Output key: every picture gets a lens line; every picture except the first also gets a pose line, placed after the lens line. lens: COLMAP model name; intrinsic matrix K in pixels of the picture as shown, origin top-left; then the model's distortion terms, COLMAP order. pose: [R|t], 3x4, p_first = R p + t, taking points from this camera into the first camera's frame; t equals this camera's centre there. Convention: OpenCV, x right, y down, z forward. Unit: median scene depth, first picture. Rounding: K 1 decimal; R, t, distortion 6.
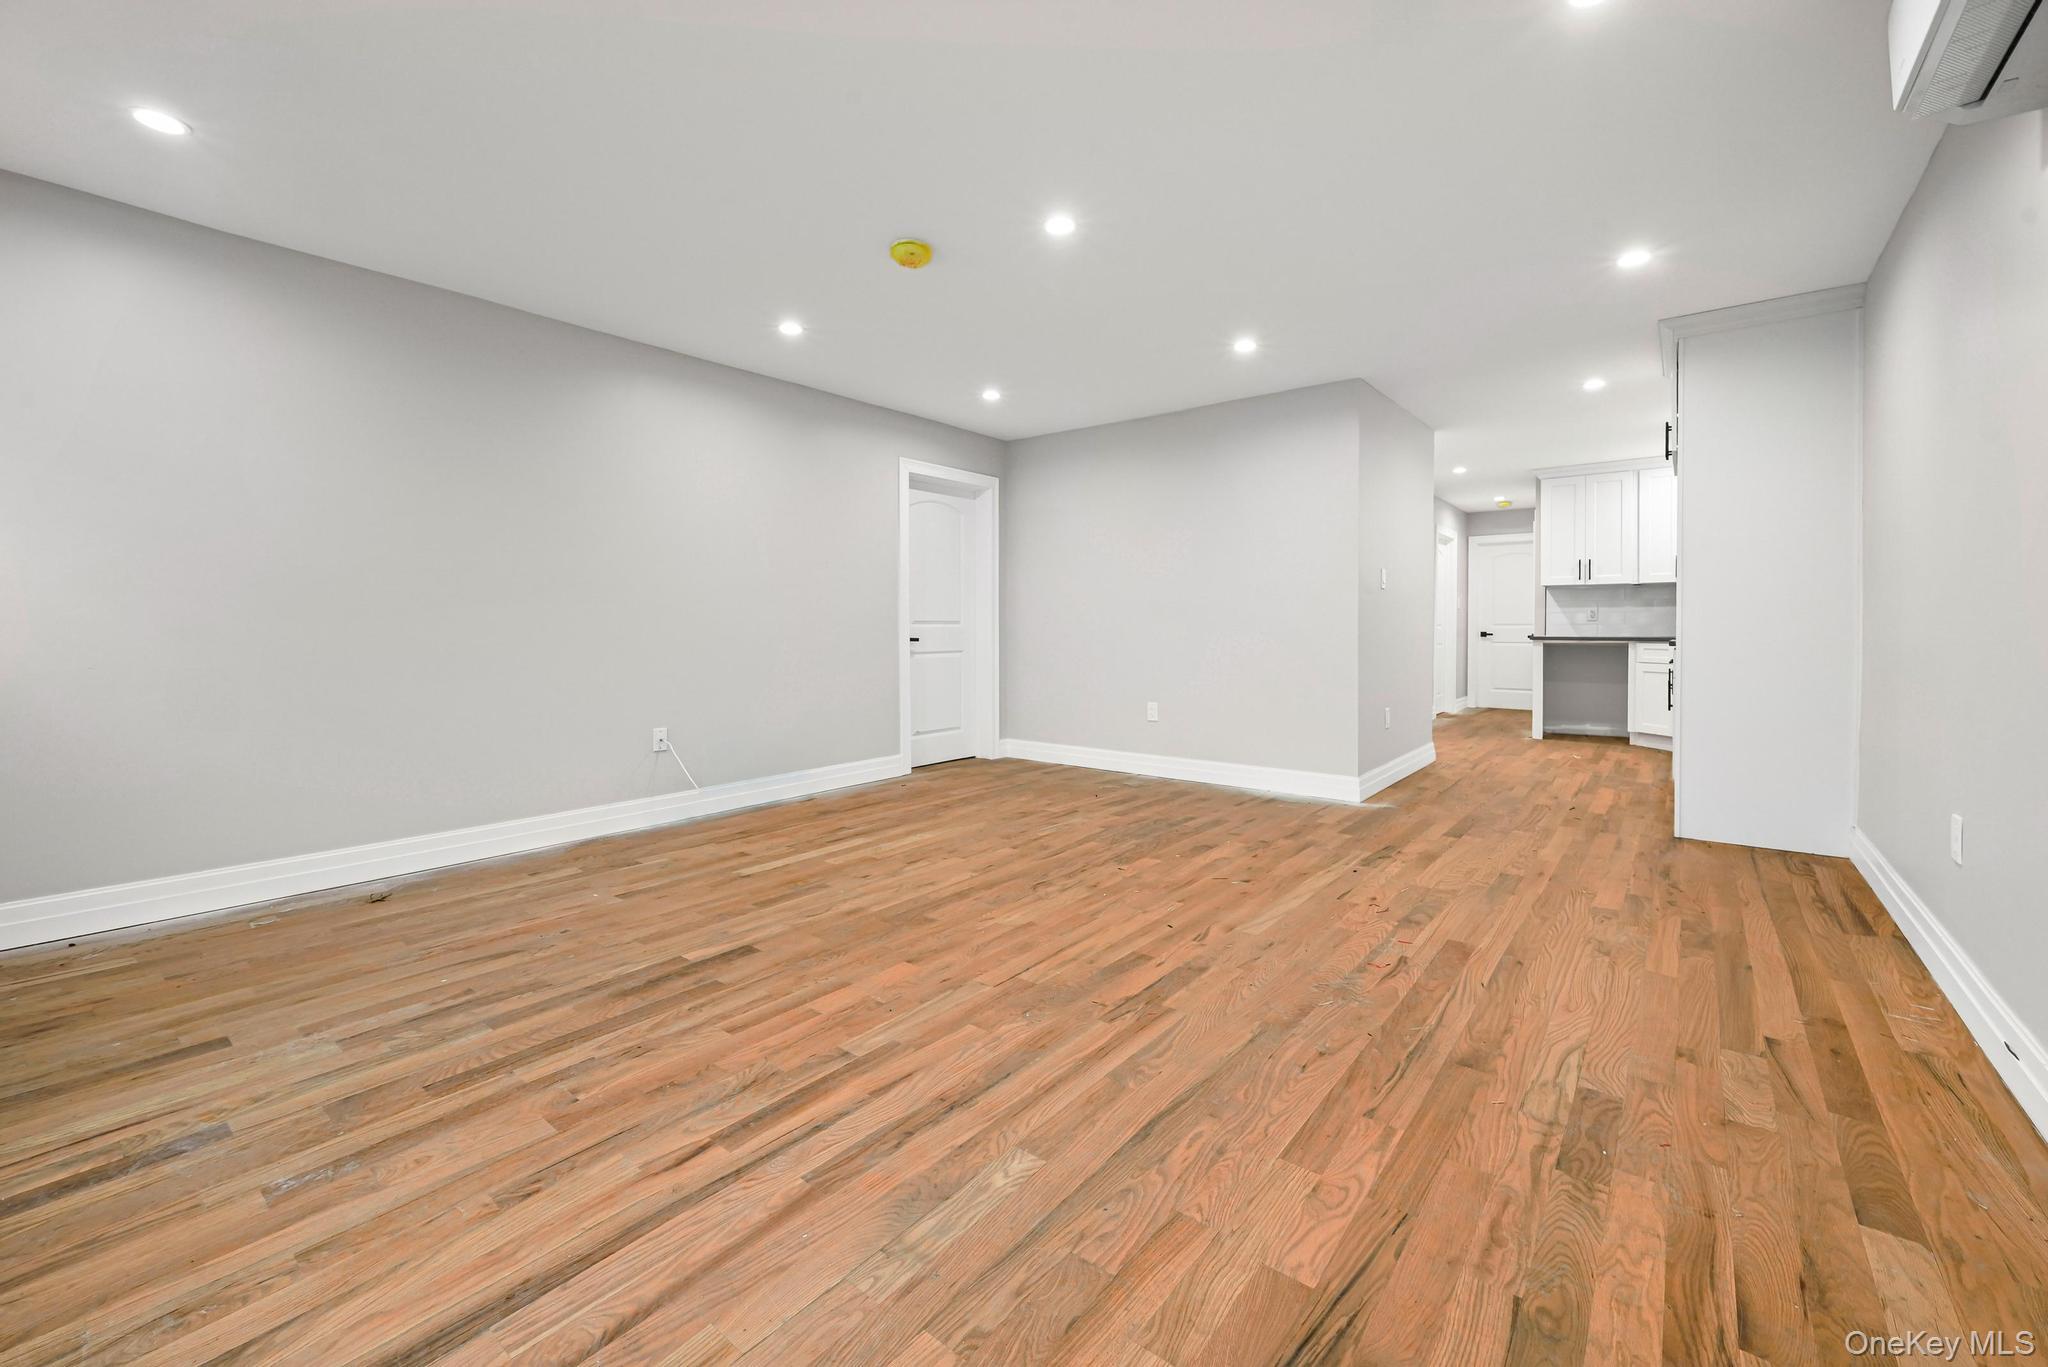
lens RADIAL K [[817.8, 0, 1023.4], [0, 817.8, 635.8], [0, 0, 1]] dist [-0.000094, 0.000157]
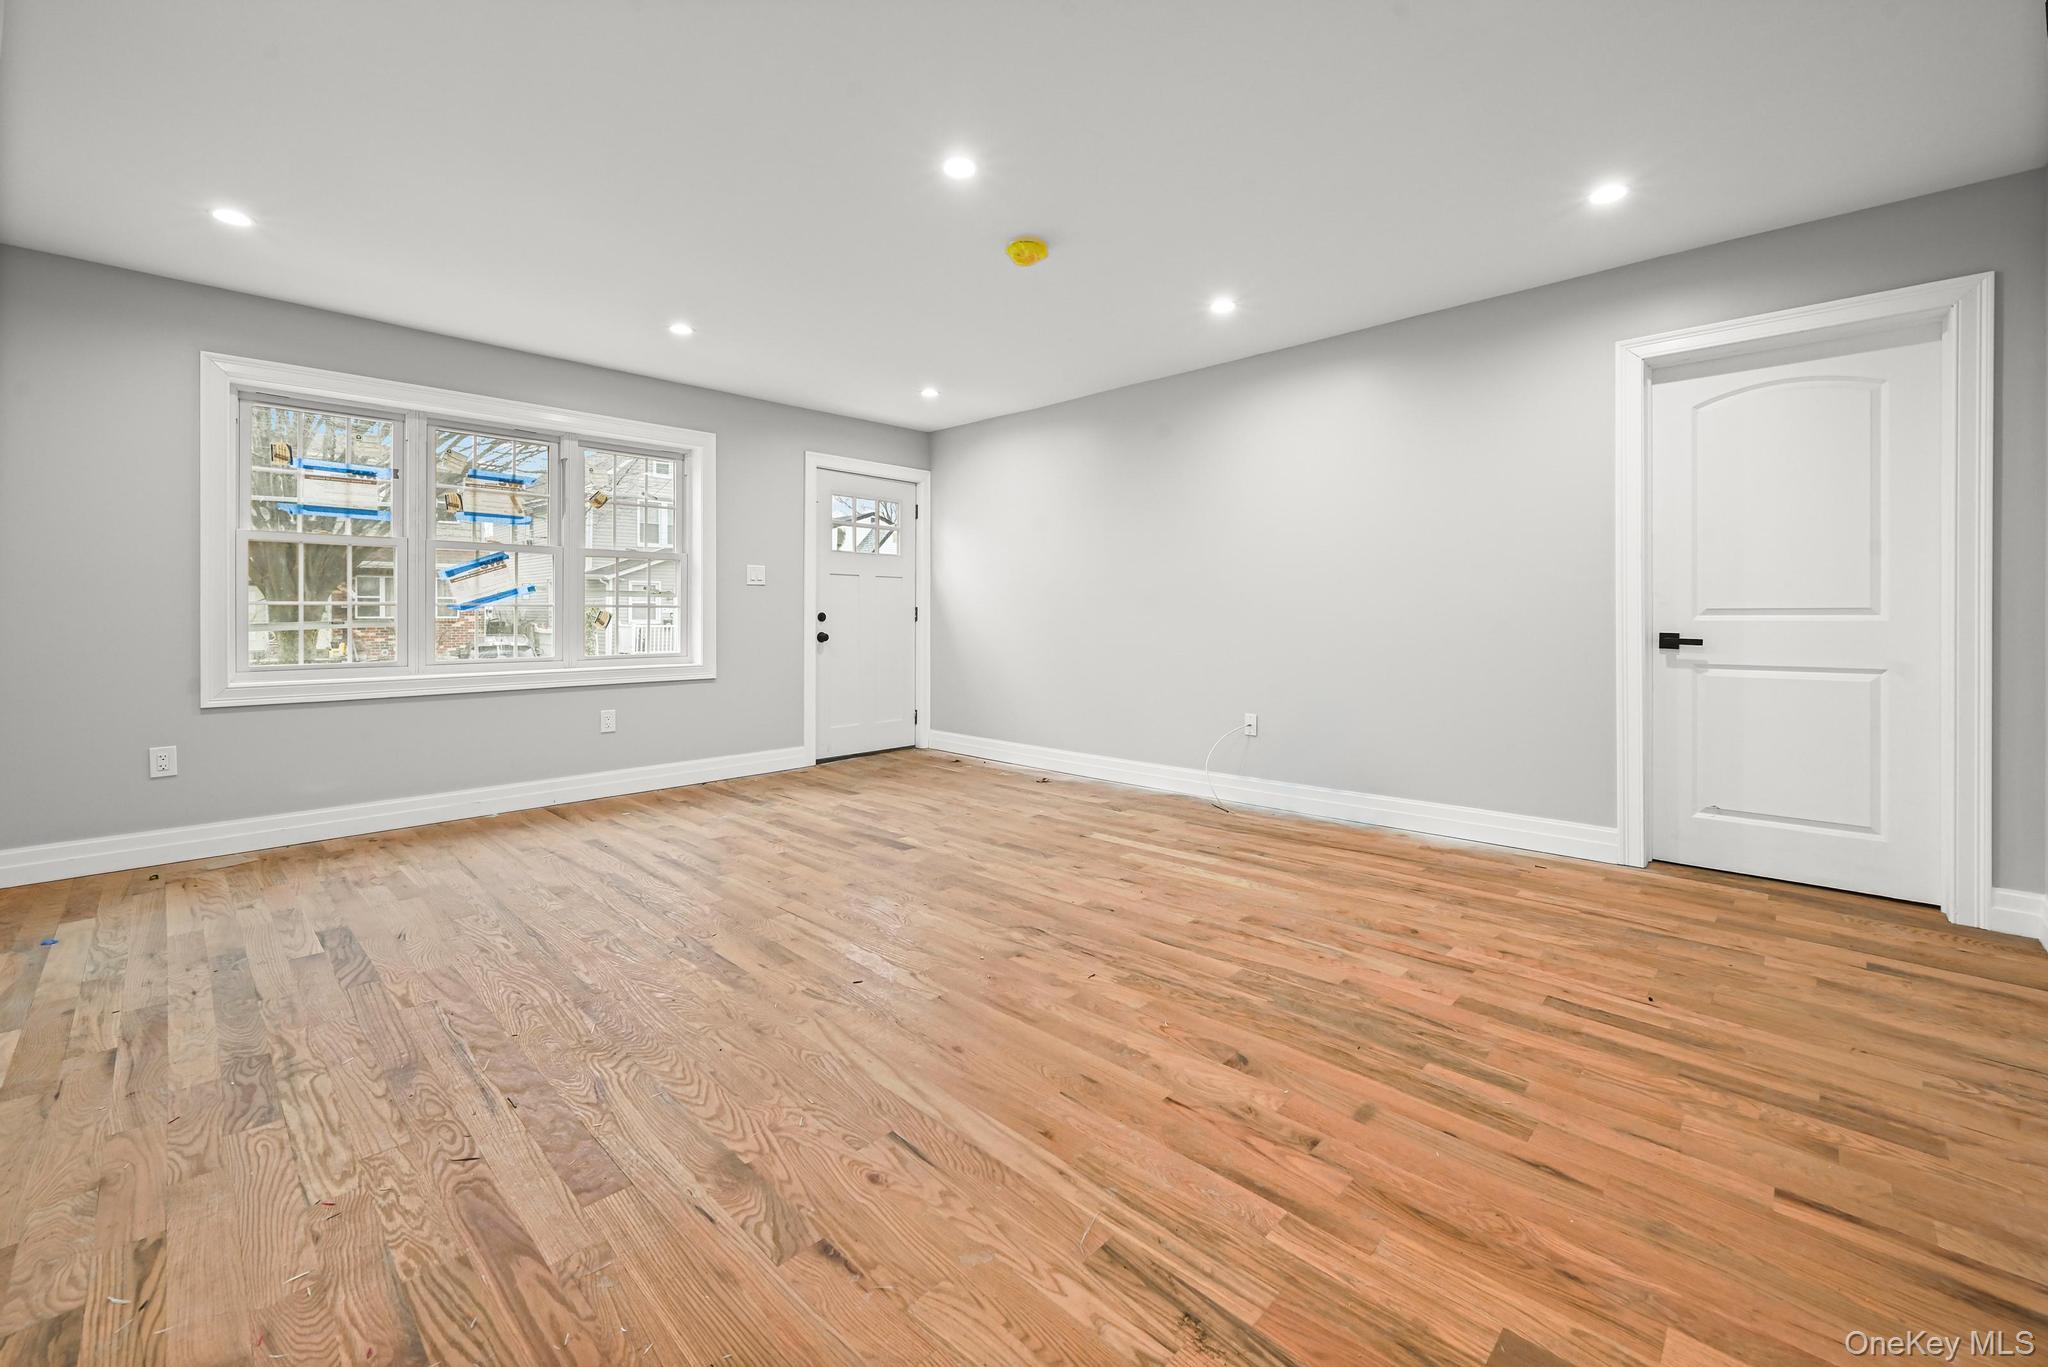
lens RADIAL K [[816.7, 0, 1025.5], [0, 816.7, 617.2], [0, 0, 1]] dist [-0.000567, -0.000049]
pose [[-0.075124, 0.000419, -0.997174, 0.889803], [-0.009093, 0.999958, 0.001105, -0.015518], [0.997133, 0.009150, -0.075117, 1.101386]]
